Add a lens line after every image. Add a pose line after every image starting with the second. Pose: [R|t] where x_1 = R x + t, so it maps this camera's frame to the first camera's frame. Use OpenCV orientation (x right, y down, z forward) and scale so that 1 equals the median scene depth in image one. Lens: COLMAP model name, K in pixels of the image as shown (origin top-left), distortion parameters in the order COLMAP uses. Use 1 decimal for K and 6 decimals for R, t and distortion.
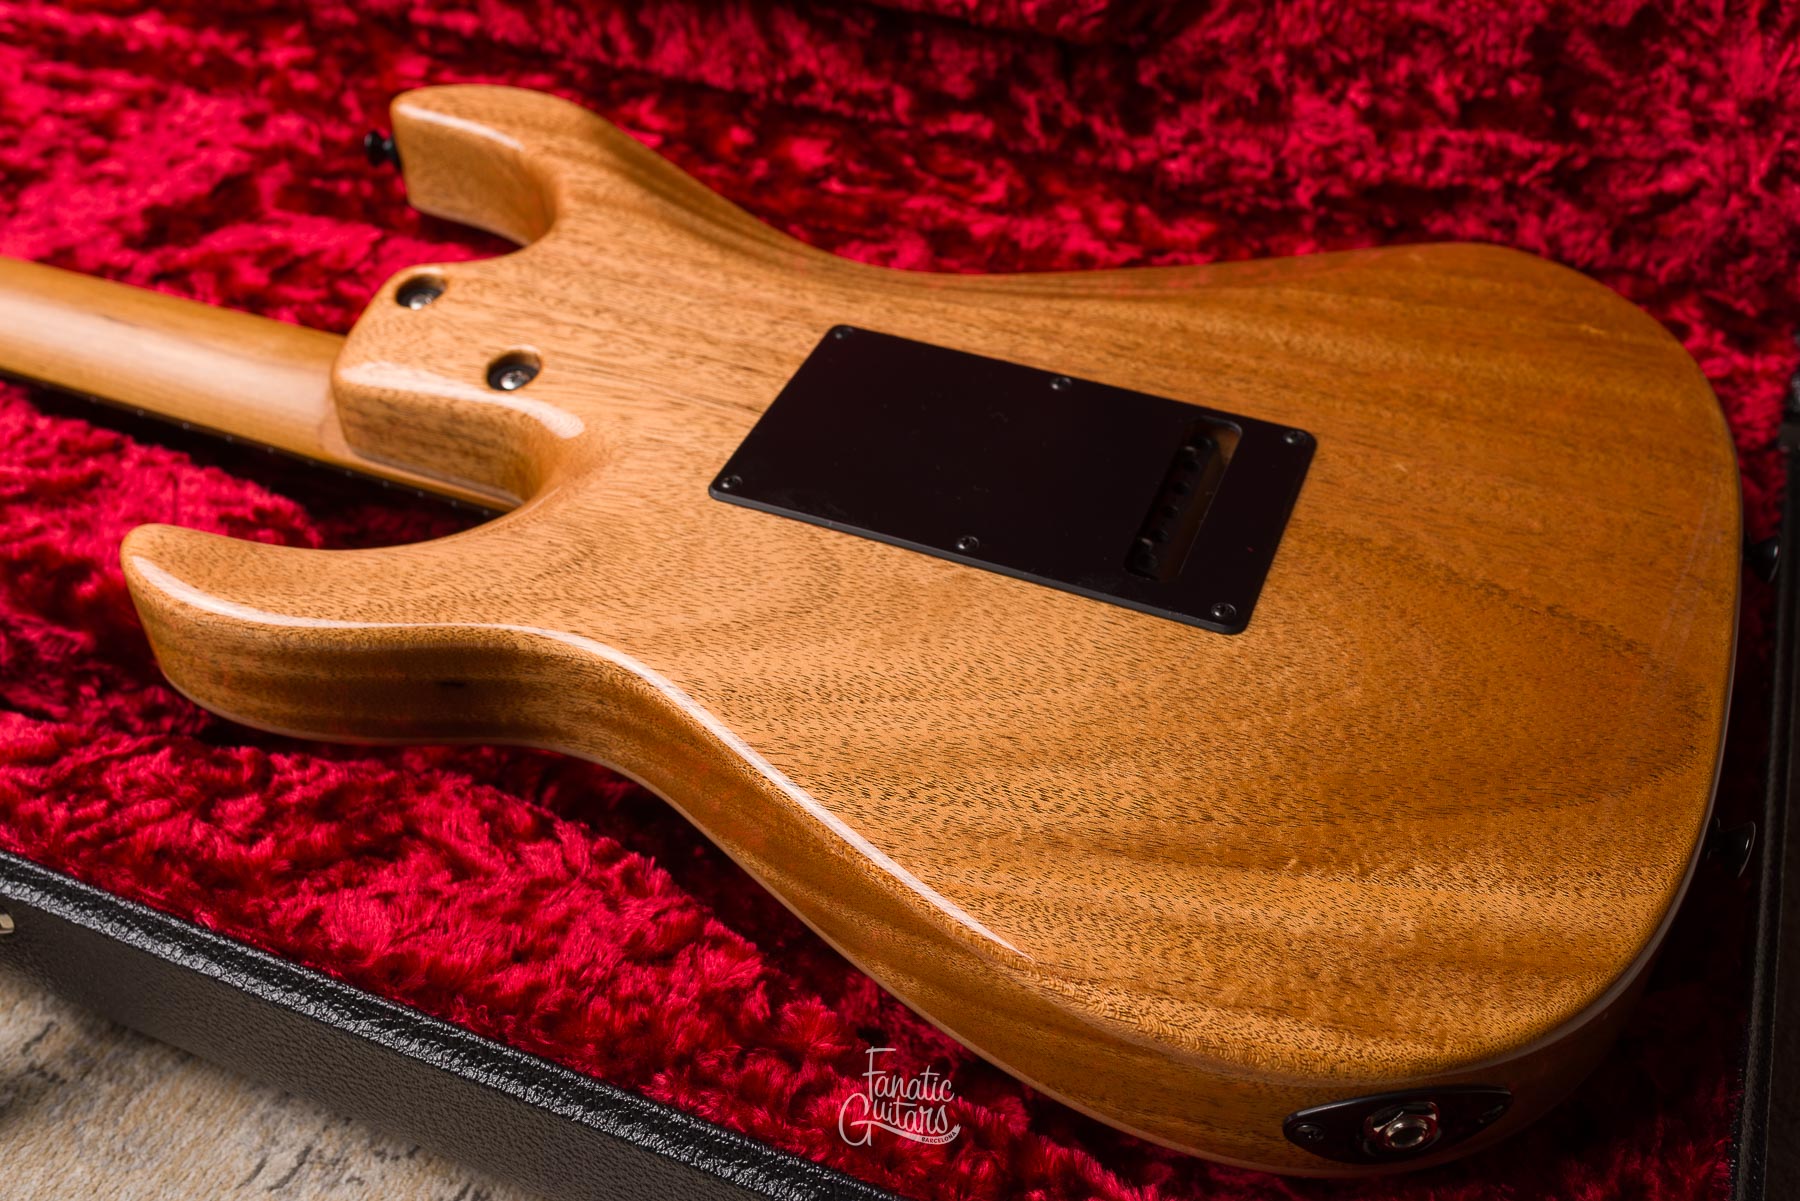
lens RADIAL K [[1773.5, 0, 902.3], [0, 1773.5, 601.8], [0, 0, 1]] dist [0.000725, -0.000771]
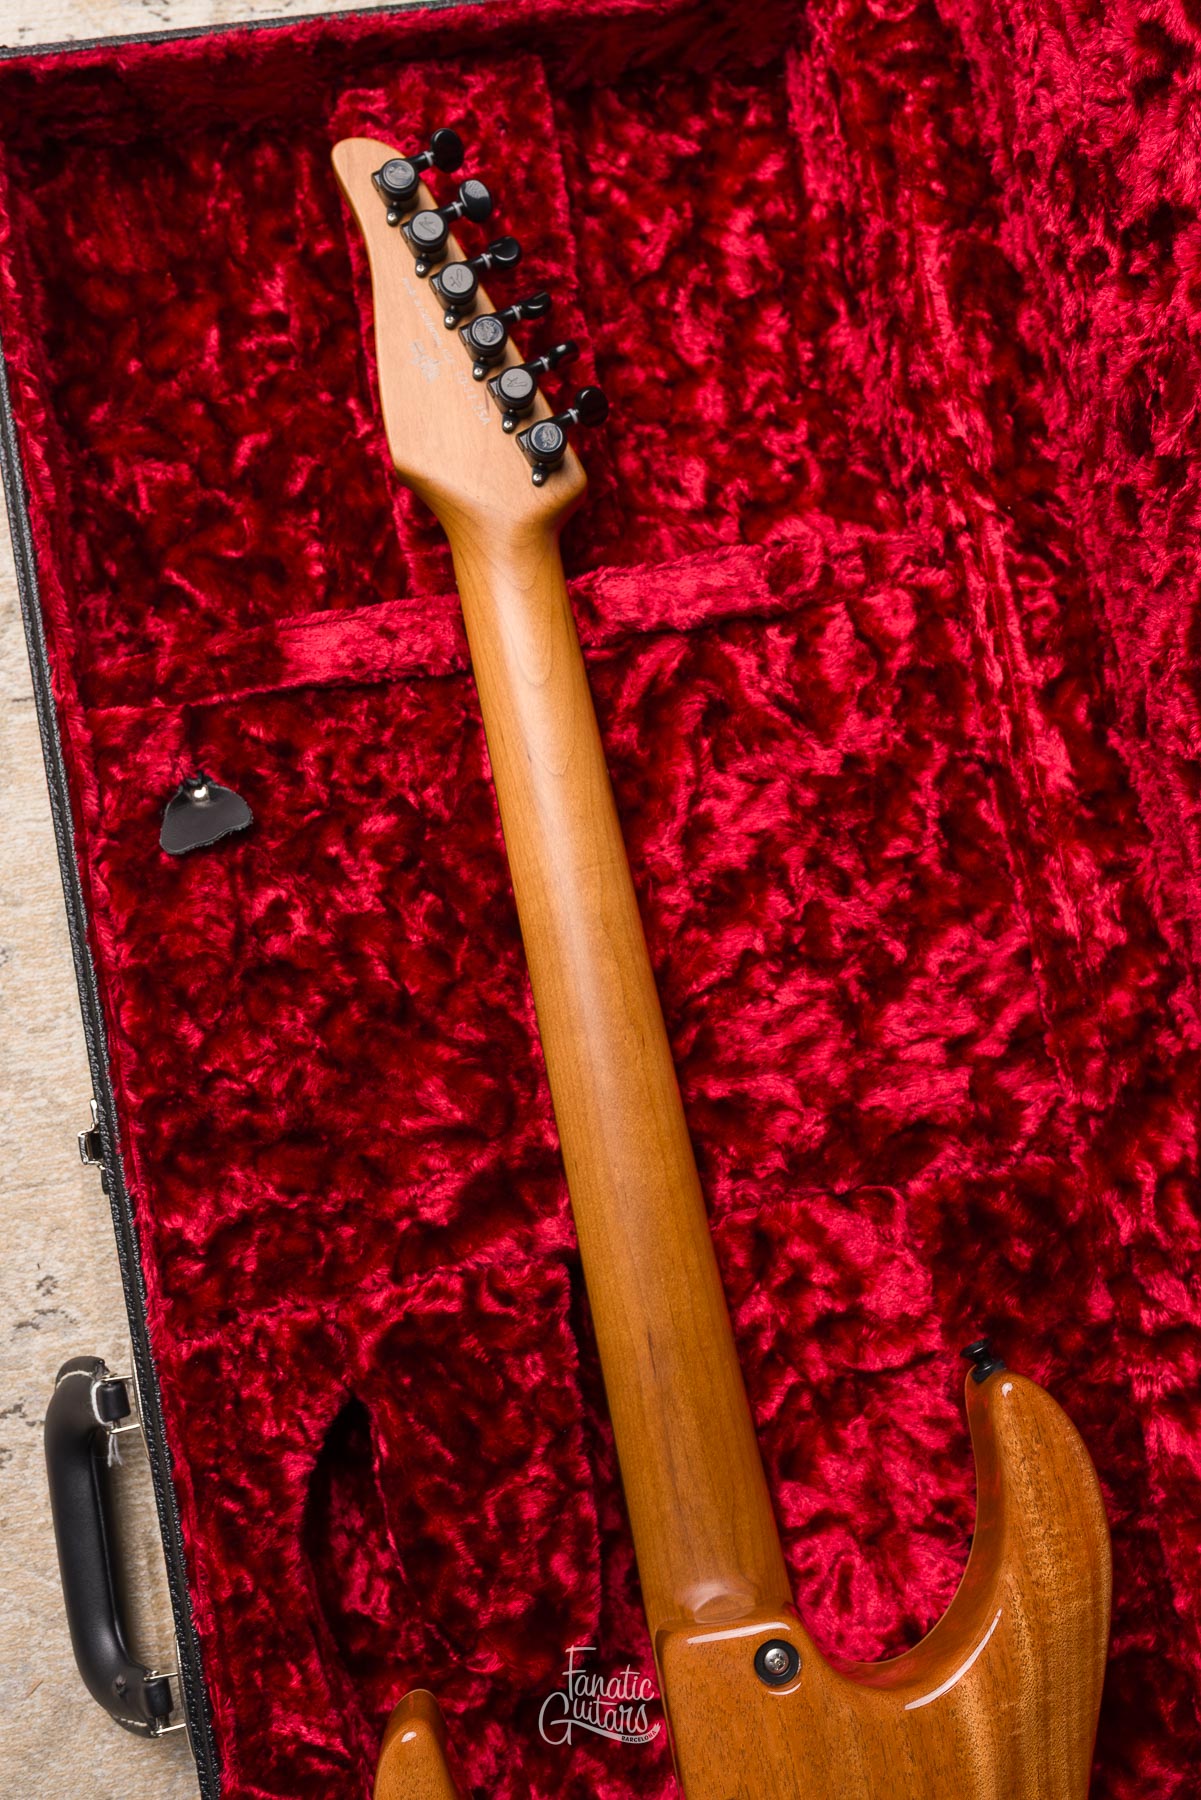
lens RADIAL K [[1737.9, 0, 600.1], [0, 1737.9, 901.2], [0, 0, 1]] dist [-0.002485, -0.000665]
pose [[0.547601, 0.831868, -0.090157, -0.596045], [-0.610179, 0.470732, 0.637254, -0.968143], [0.572552, -0.293949, 0.765362, 0.226670]]
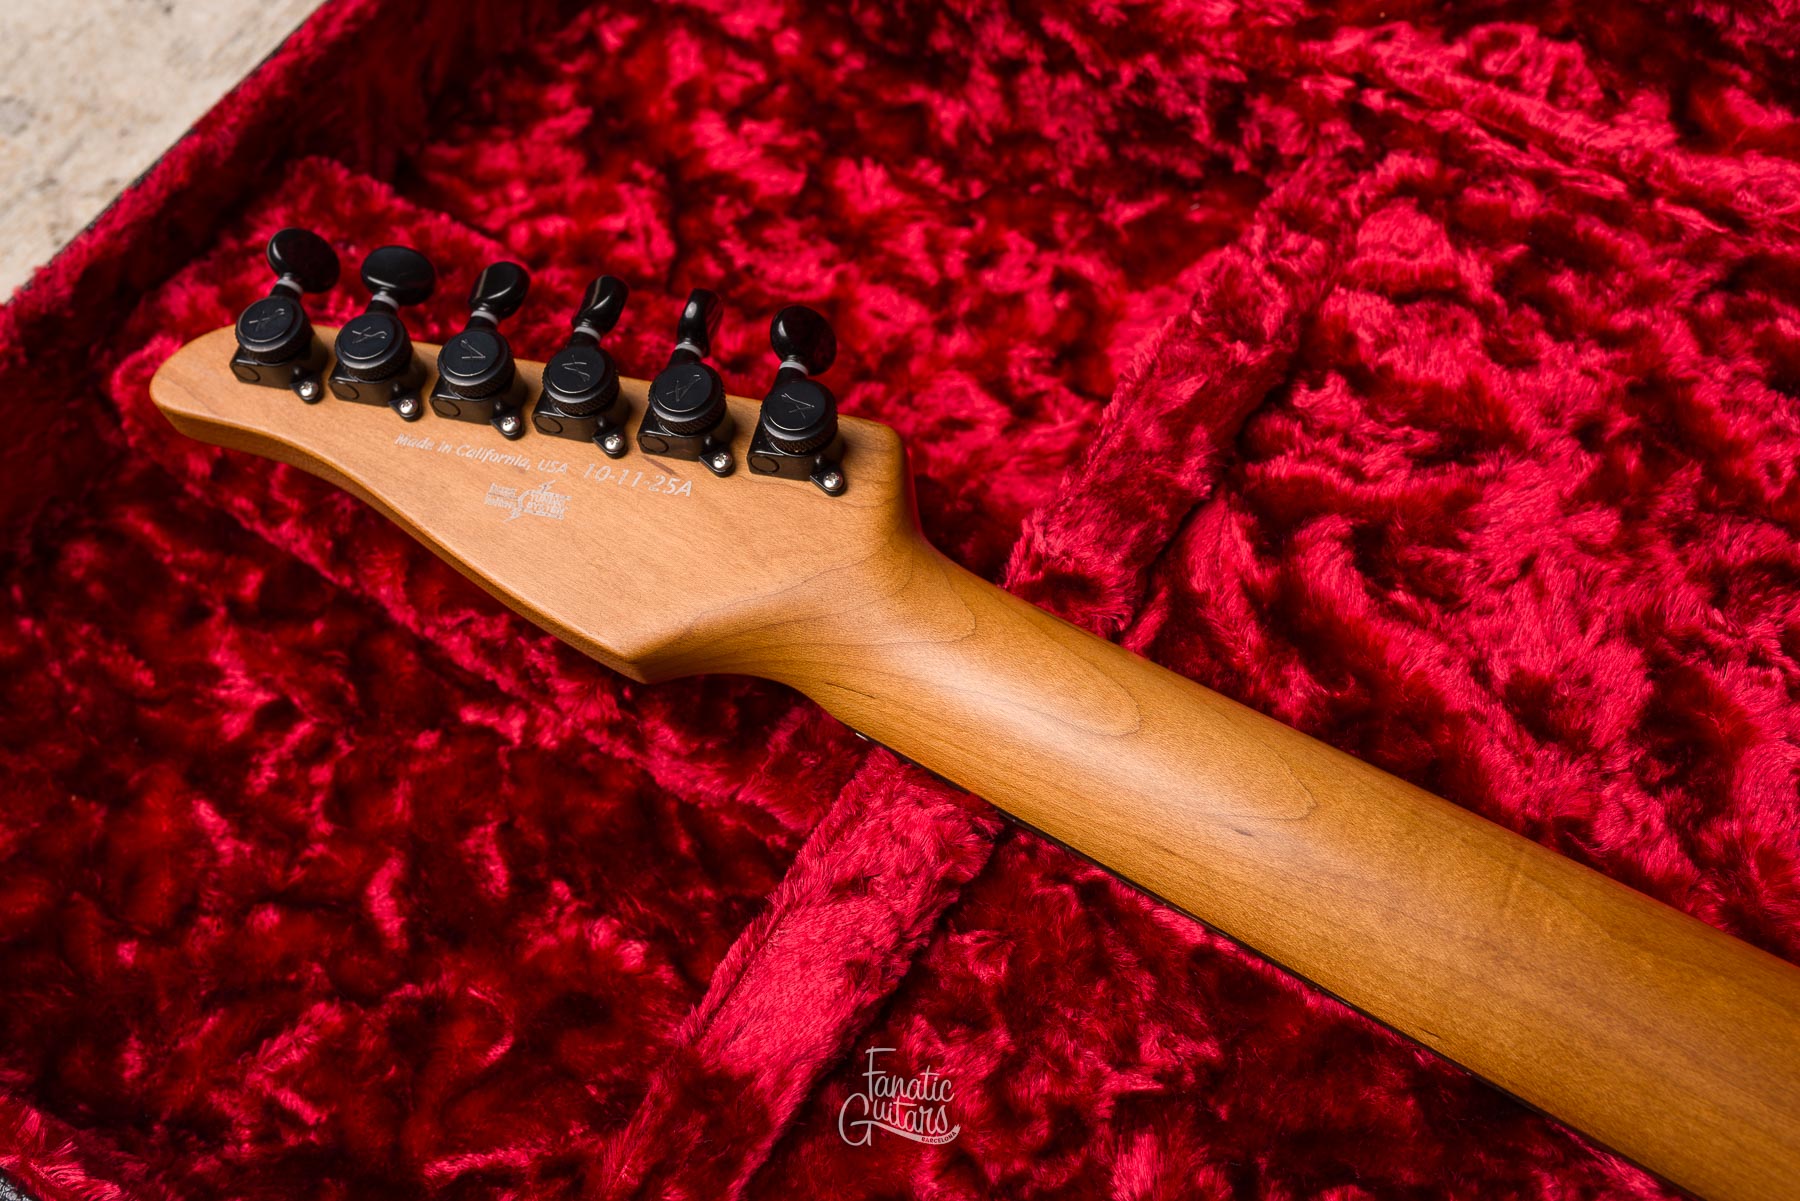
lens RADIAL K [[1785.4, 0, 900.9], [0, 1785.4, 598.9], [0, 0, 1]] dist [0.001210, -0.004925]
pose [[0.979747, 0.109750, -0.167482, -0.823921], [-0.046638, 0.938484, 0.342158, -0.515288], [0.194731, -0.327417, 0.924596, 0.576896]]
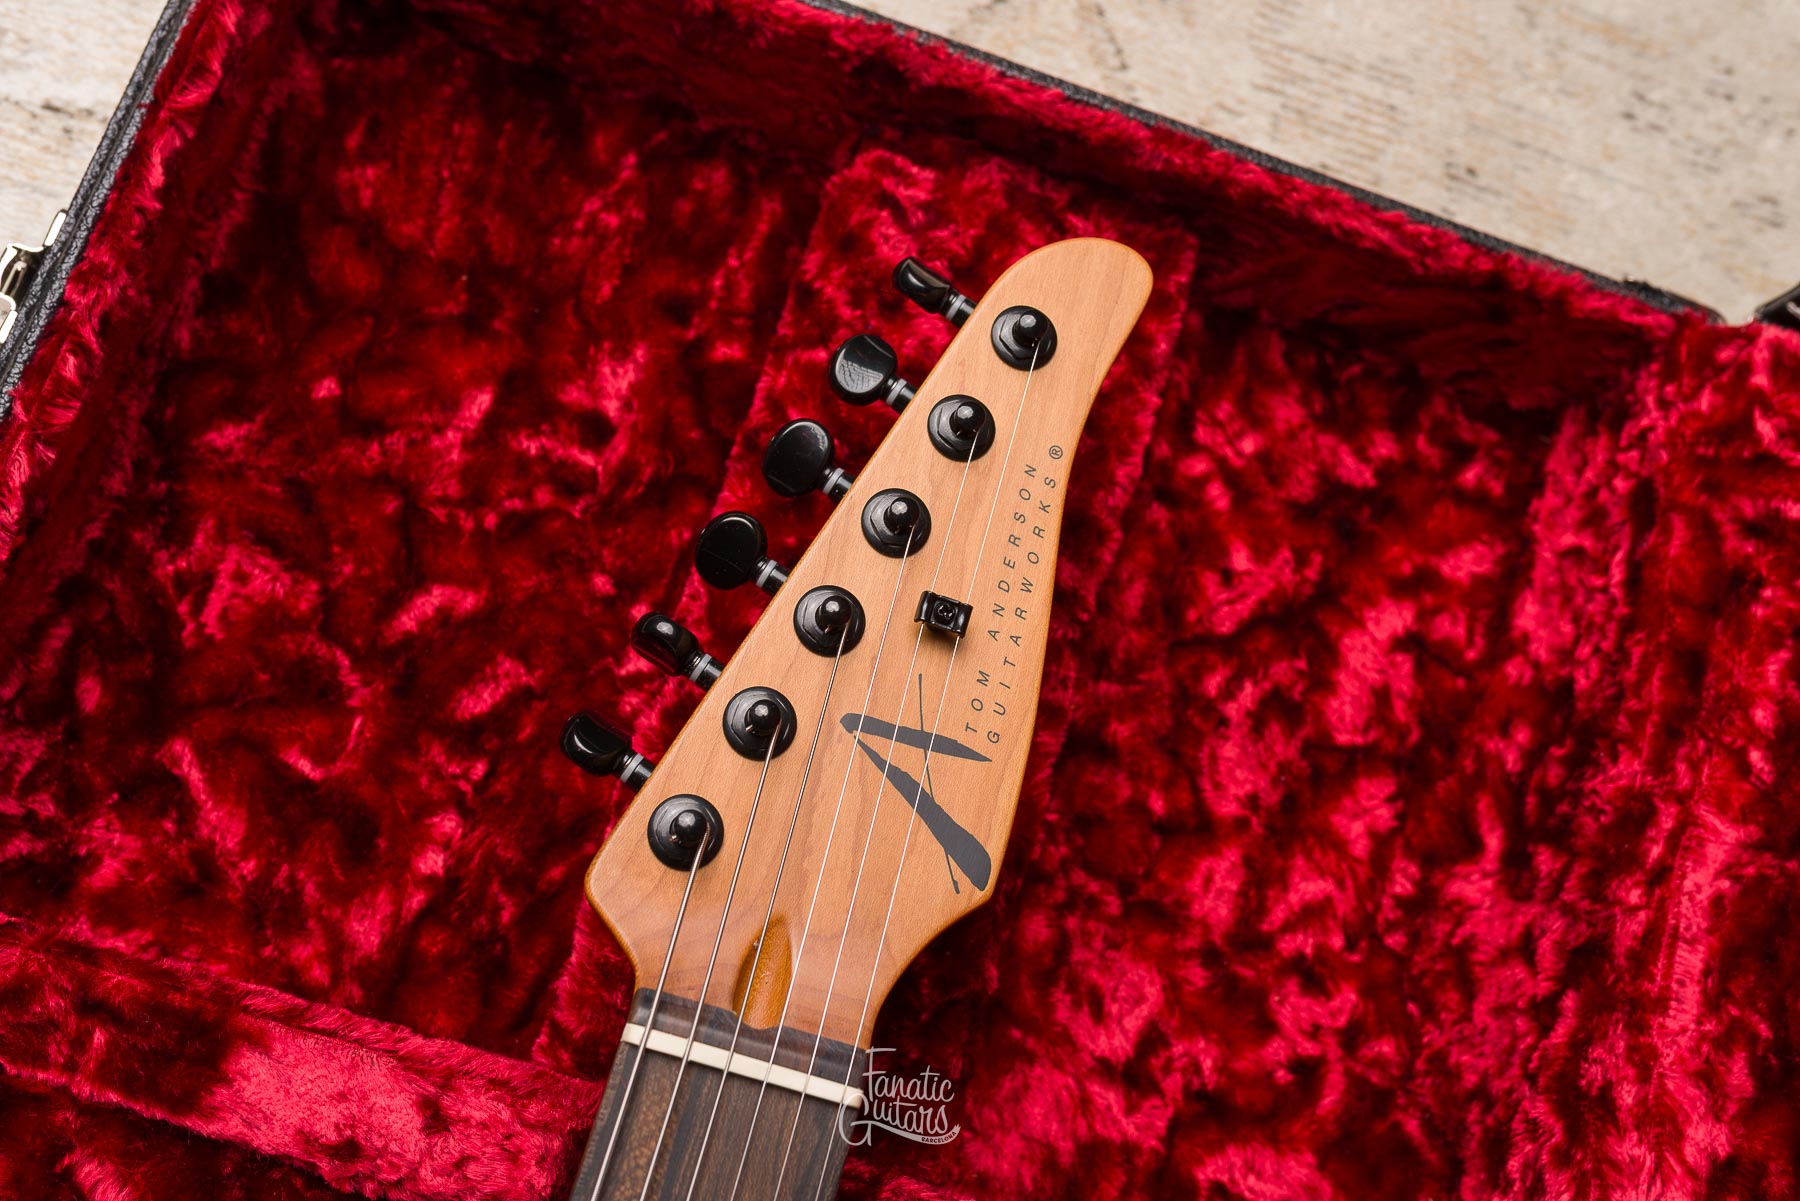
lens RADIAL K [[1785.4, 0, 900.9], [0, 1785.4, 598.9], [0, 0, 1]] dist [0.001210, -0.004925]
pose [[0.121240, 0.955484, -0.268981, -0.915539], [-0.779148, 0.259497, 0.570604, -0.717076], [0.615003, 0.140396, 0.775925, 0.709068]]
